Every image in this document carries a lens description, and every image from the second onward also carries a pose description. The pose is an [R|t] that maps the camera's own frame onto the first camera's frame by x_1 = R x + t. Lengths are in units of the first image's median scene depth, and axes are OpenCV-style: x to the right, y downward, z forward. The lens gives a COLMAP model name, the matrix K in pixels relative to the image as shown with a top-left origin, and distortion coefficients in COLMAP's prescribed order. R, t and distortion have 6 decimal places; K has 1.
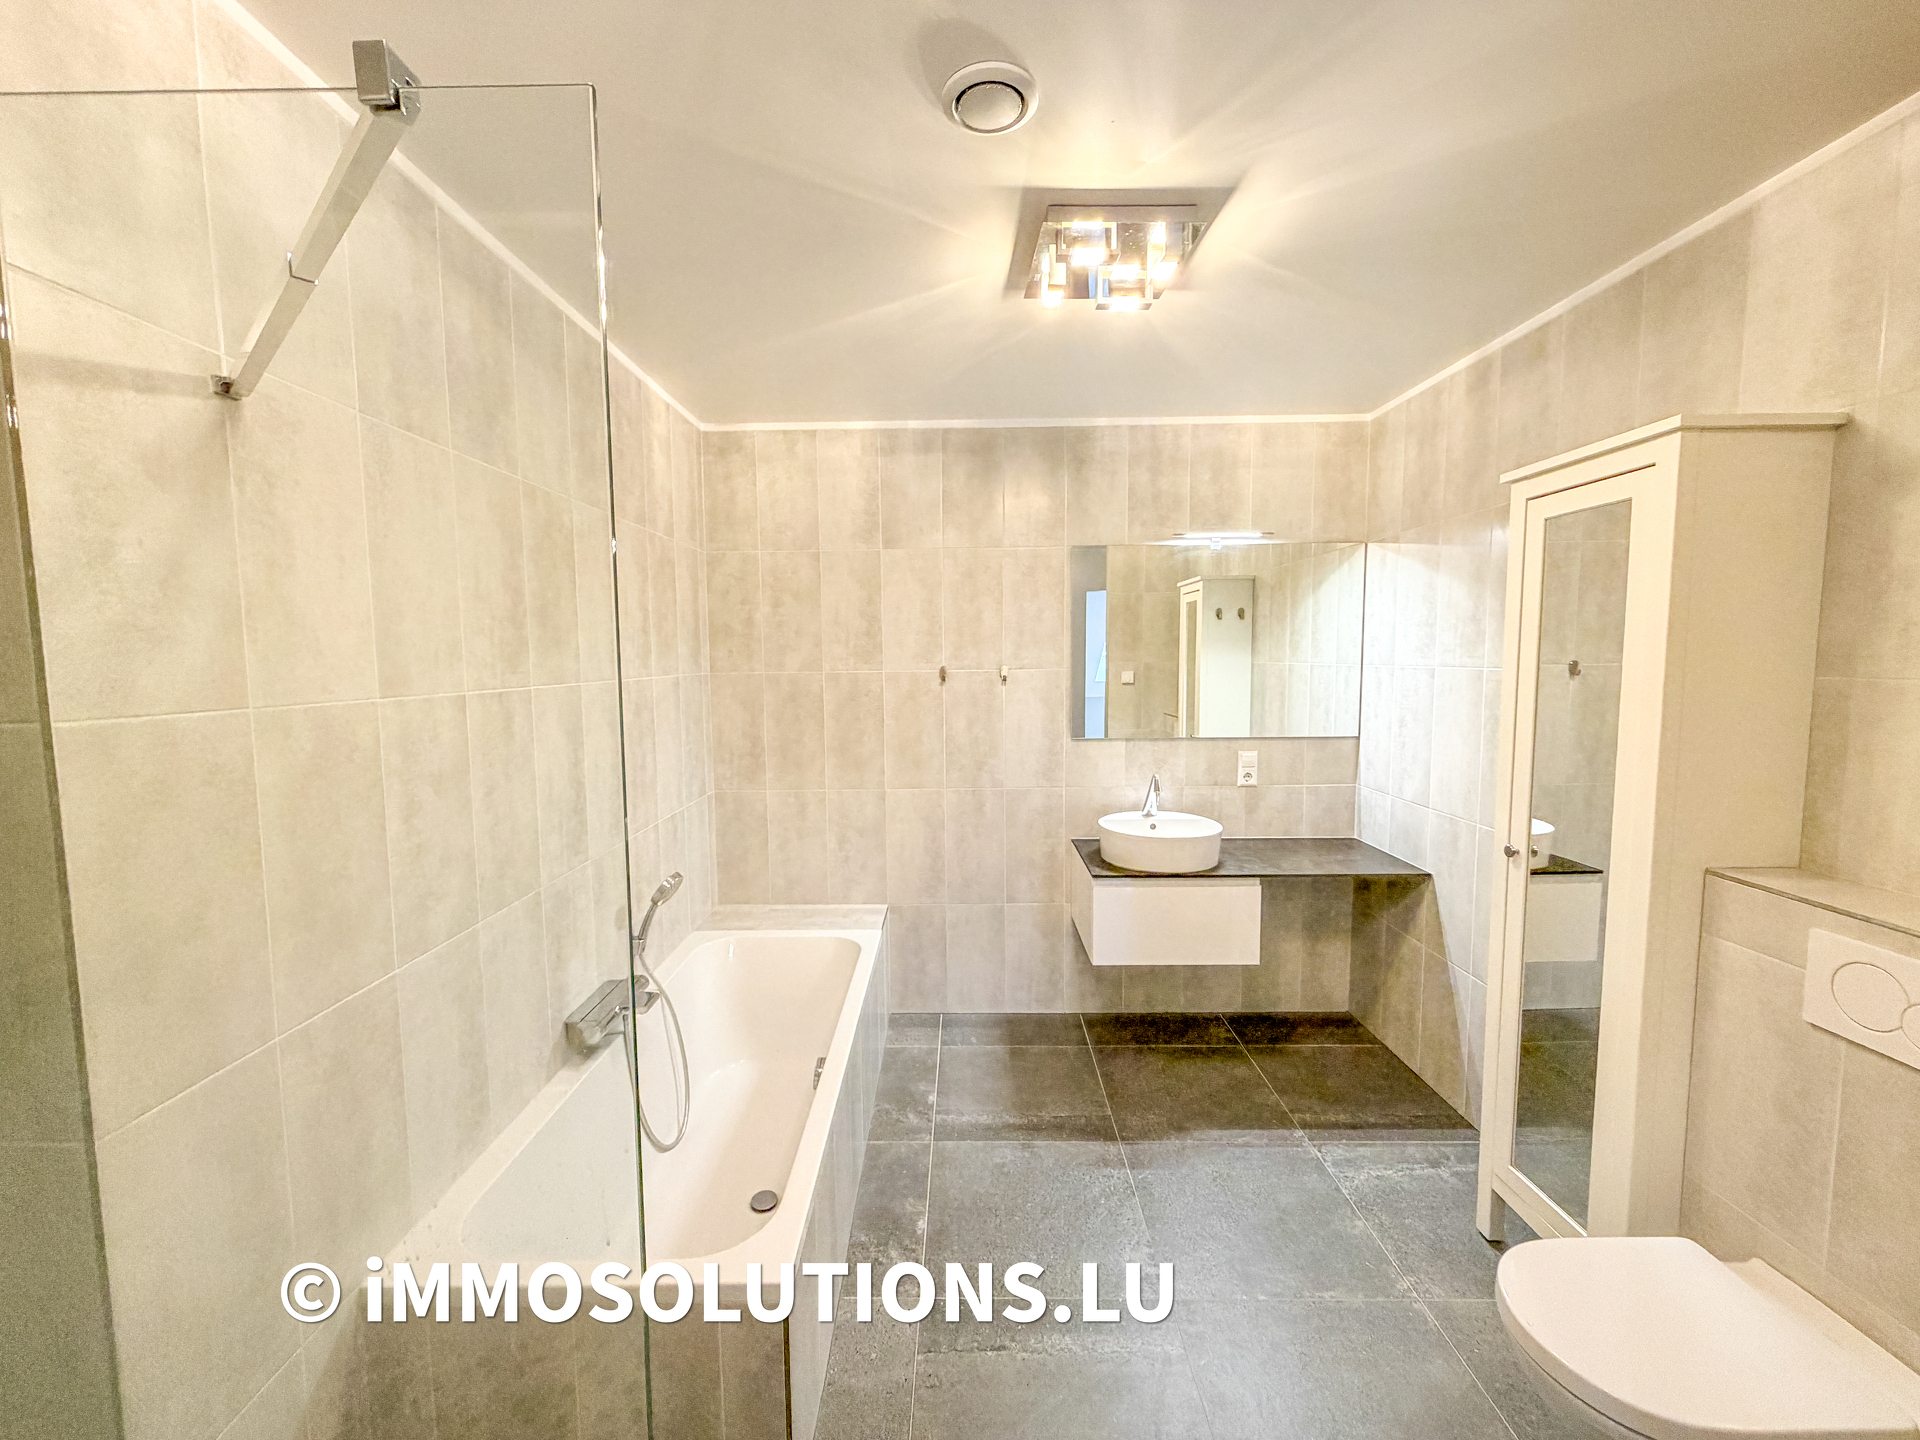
lens RADIAL K [[775.9, 0, 959.4], [0, 775.9, 717.4], [0, 0, 1]] dist [-0.003450, 0.000811]
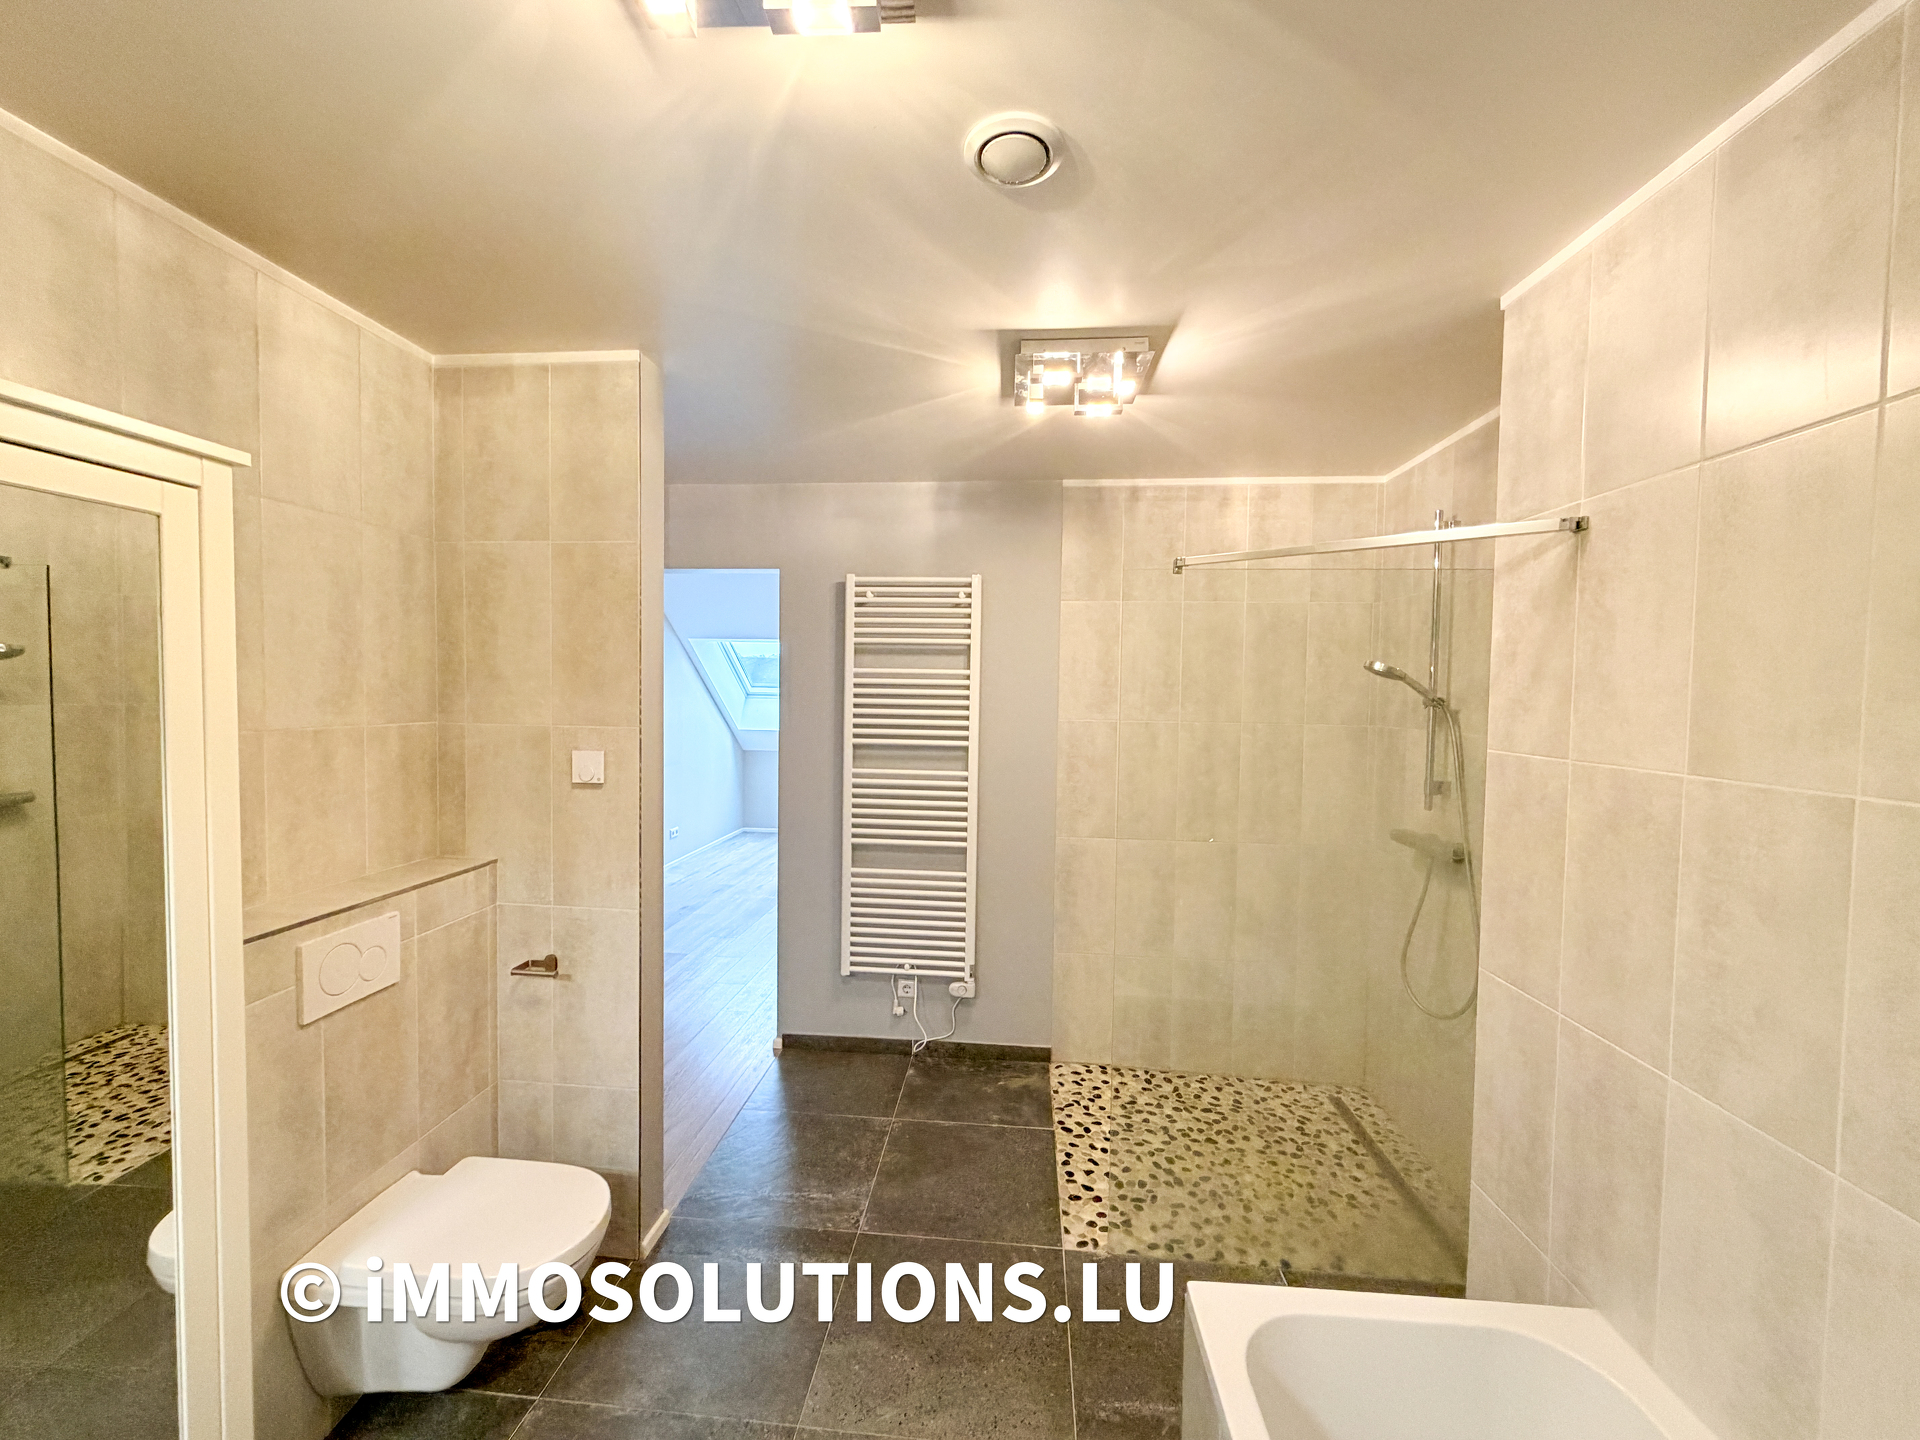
lens RADIAL K [[775.9, 0, 955.9], [0, 775.9, 718.8], [0, 0, 1]] dist [-0.003450, 0.000811]
pose [[-0.996688, -0.014107, 0.080089, 0.028762], [-0.004535, 0.992948, 0.118462, -0.191913], [-0.081196, 0.117706, -0.989723, 1.963894]]
